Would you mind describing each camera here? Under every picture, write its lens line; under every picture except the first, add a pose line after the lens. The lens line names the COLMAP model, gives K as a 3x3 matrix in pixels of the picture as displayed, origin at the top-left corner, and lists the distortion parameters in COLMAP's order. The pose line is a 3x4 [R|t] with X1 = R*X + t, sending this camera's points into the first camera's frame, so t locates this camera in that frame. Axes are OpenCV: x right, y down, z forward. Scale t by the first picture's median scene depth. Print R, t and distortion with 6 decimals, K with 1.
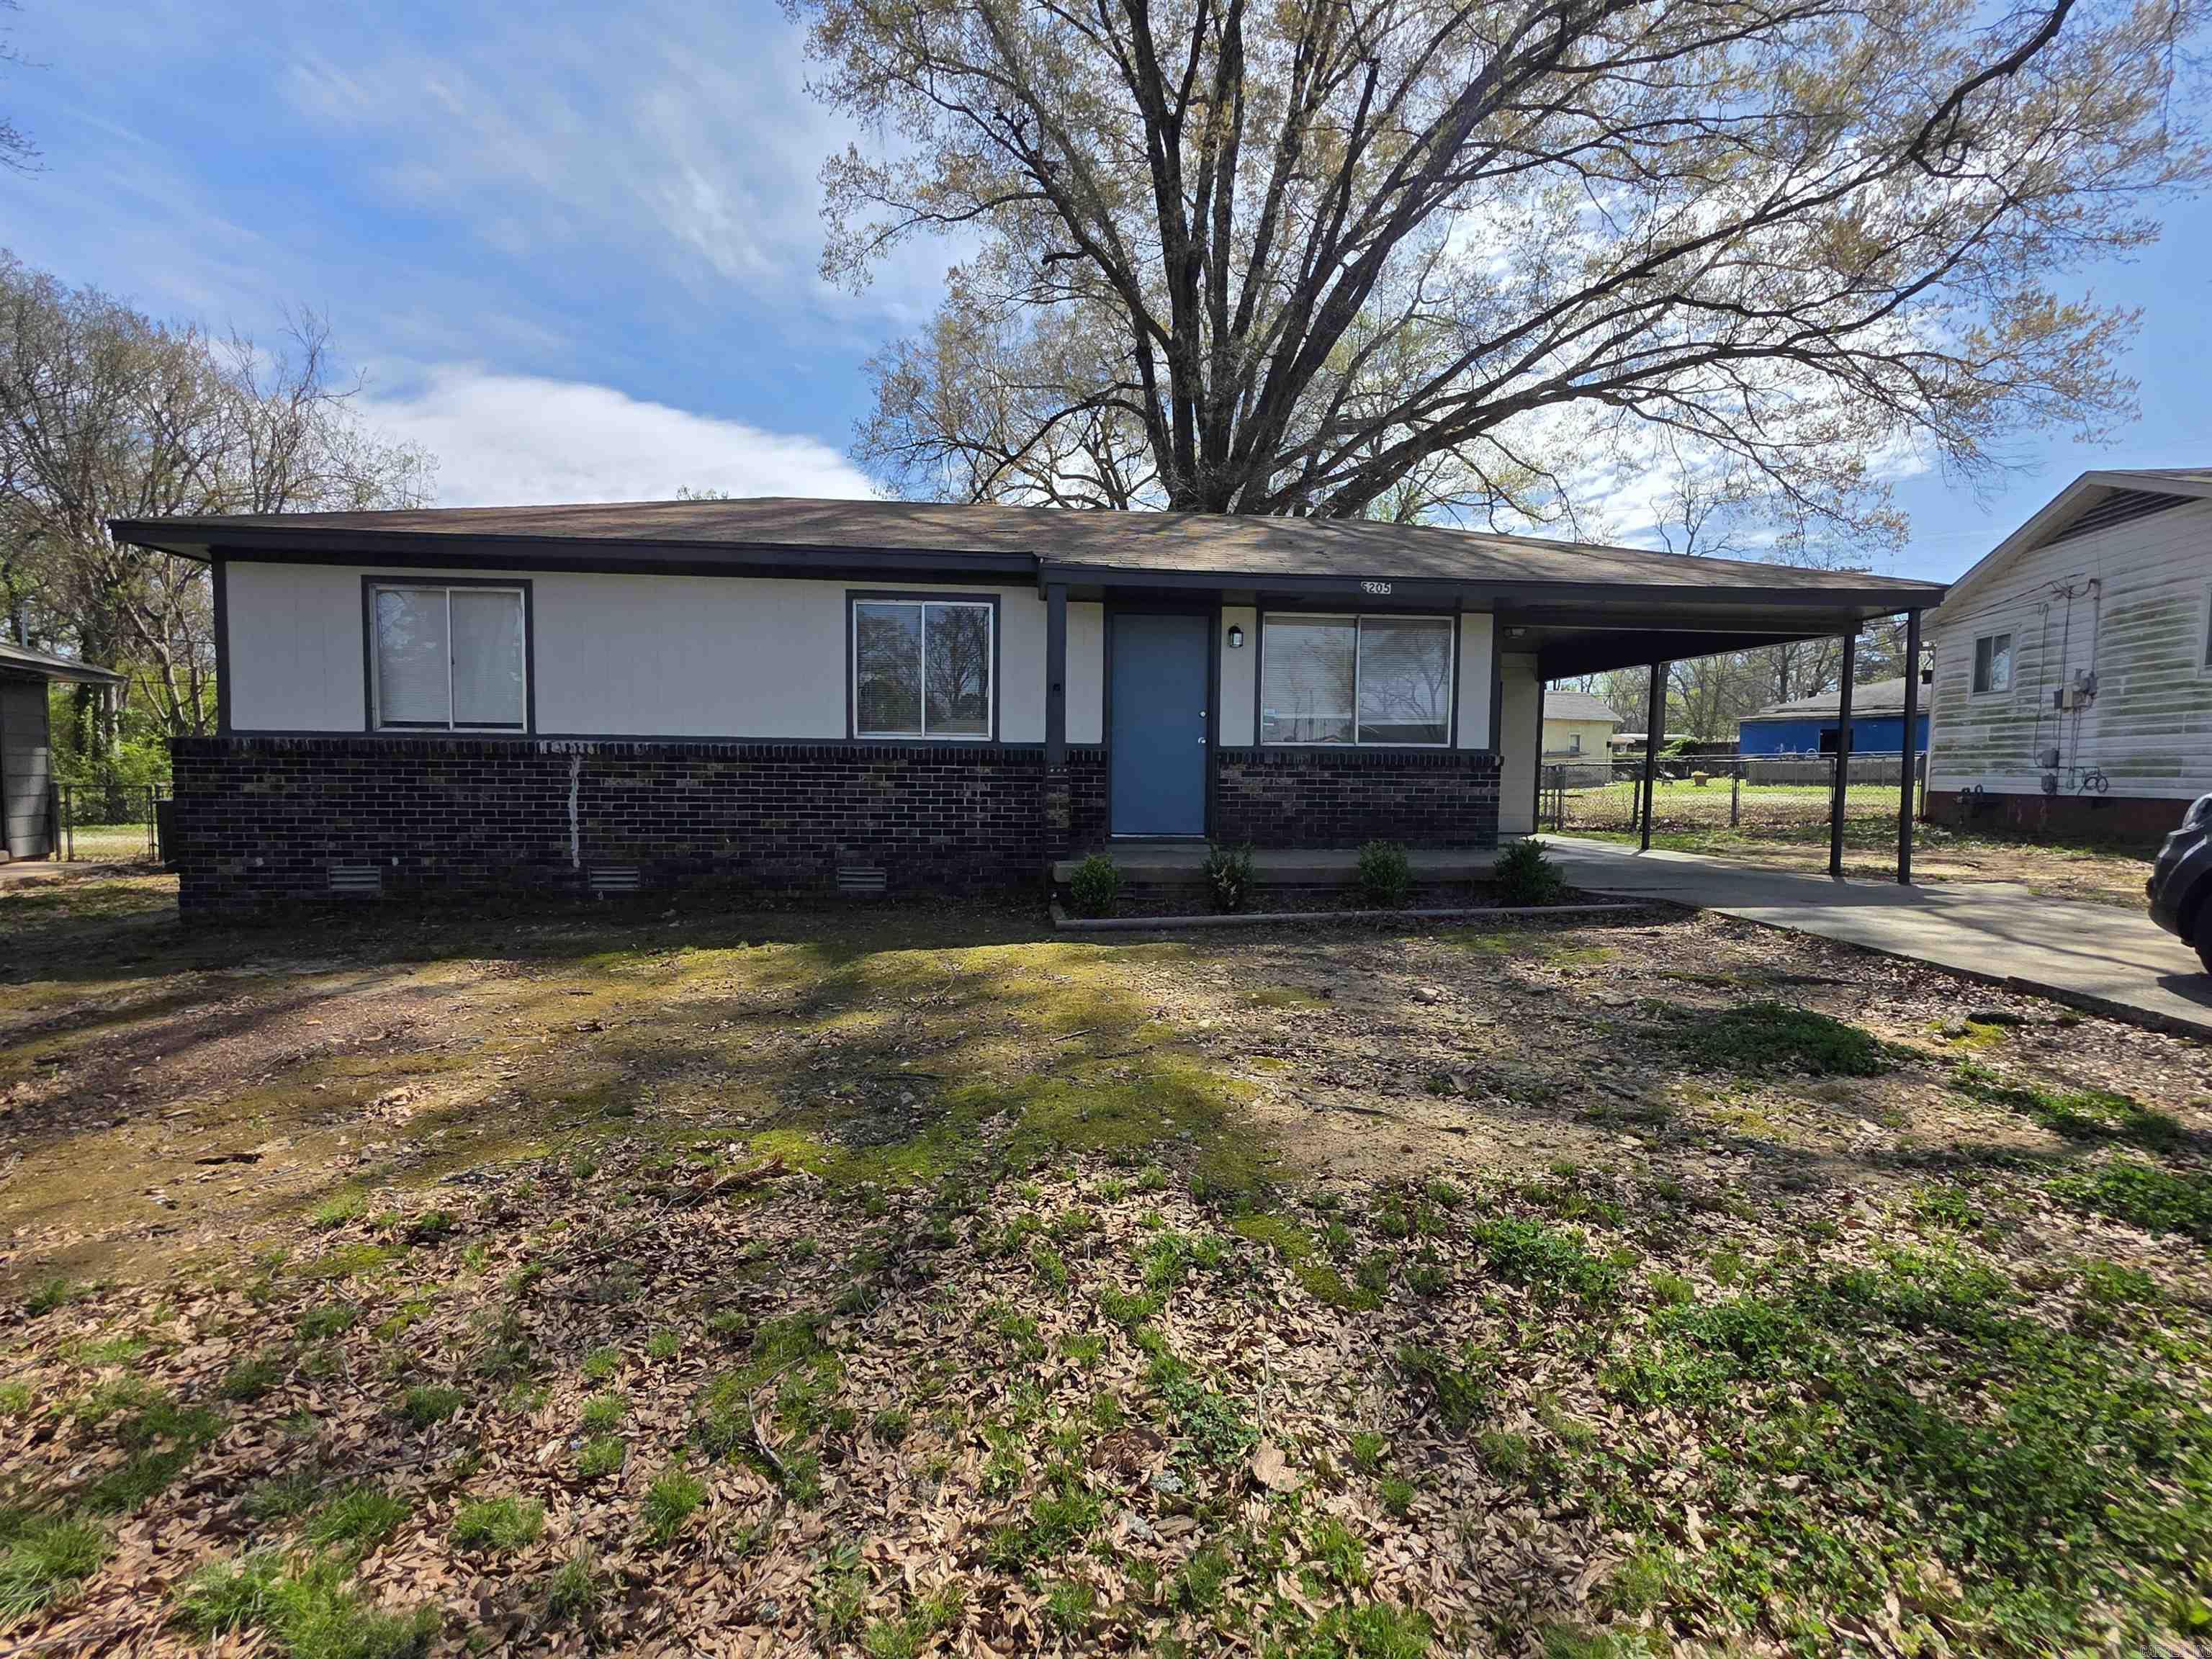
lens RADIAL K [[1032.5, 0, 1105.8], [0, 1032.5, 833.2], [0, 0, 1]] dist [-0.003485, 0.002883]
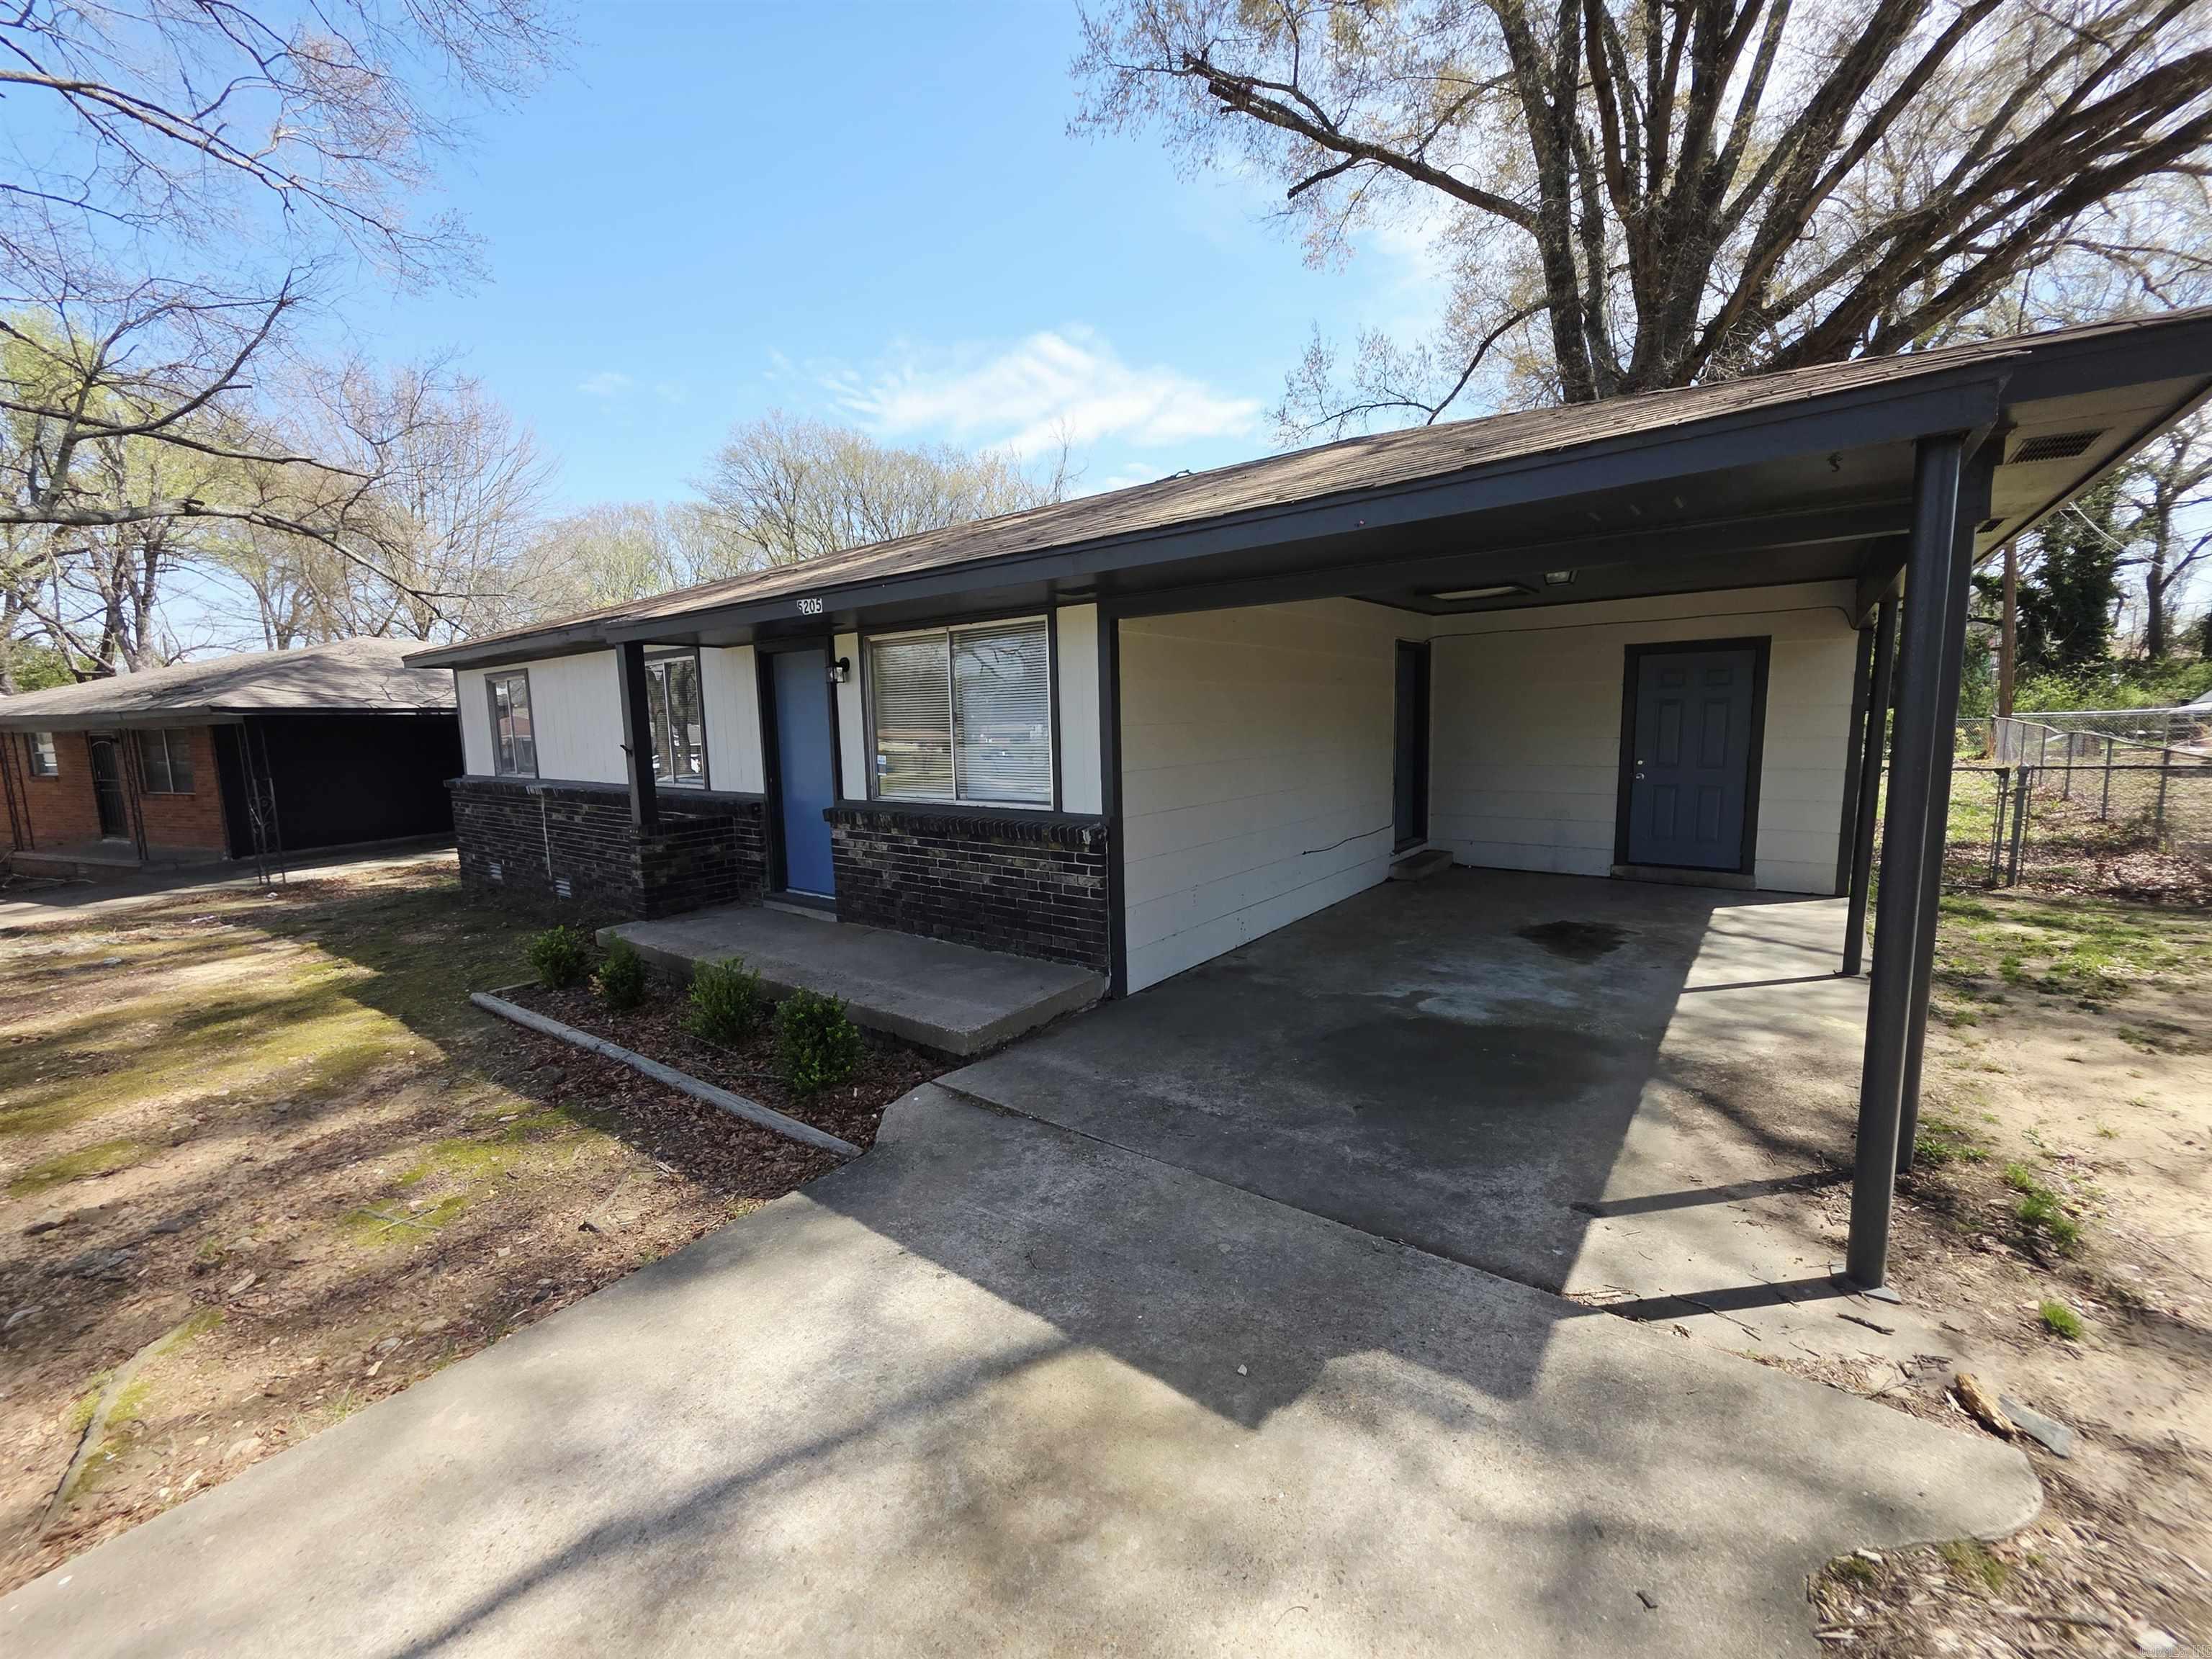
lens RADIAL K [[883.1, 0, 1105.6], [0, 883.1, 828.5], [0, 0, 1]] dist [0.000555, 0.000070]
pose [[0.717352, 0.061009, -0.694035, 0.845687], [-0.012597, 0.997132, 0.074632, -0.128113], [0.696597, -0.044794, 0.716062, 0.679698]]
